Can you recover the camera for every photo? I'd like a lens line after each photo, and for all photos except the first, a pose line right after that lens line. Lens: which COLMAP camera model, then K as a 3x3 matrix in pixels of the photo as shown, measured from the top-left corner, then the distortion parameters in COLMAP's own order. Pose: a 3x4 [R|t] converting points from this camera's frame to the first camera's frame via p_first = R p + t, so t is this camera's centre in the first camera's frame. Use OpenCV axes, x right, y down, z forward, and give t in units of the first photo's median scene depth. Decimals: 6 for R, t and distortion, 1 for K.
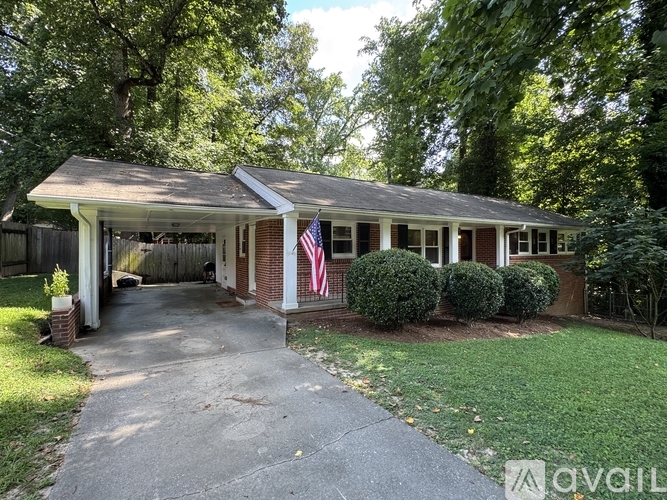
lens RADIAL K [[320.9, 0, 333.3], [0, 320.9, 249.0], [0, 0, 1]] dist [-0.004160, -0.000440]
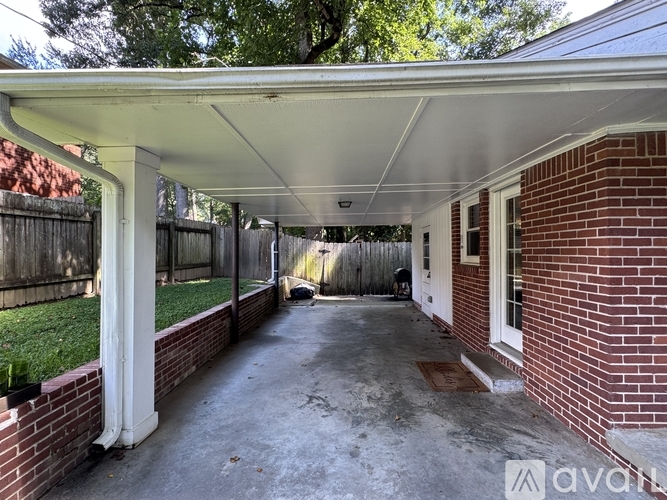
lens RADIAL K [[320.9, 0, 333.7], [0, 320.9, 251.0], [0, 0, 1]] dist [-0.004160, -0.000440]
pose [[0.838547, -0.003837, -0.544816, -0.181790], [0.002802, 0.999992, -0.002731, 0.006490], [0.544823, 0.000763, 0.838551, 0.462770]]
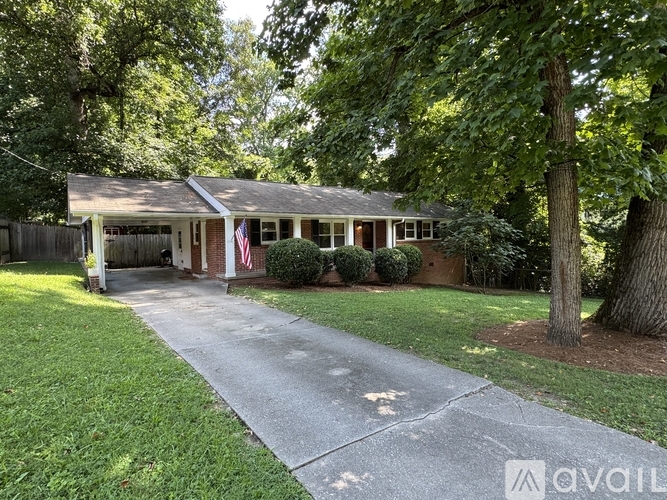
lens RADIAL K [[351.5, 0, 333.1], [0, 351.5, 252.5], [0, 0, 1]] dist [-0.004147, -0.000179]
pose [[0.993273, -0.019261, 0.114184, 0.111951], [0.013510, 0.998611, 0.050931, -0.009040], [-0.115007, -0.049046, 0.992153, -0.497830]]
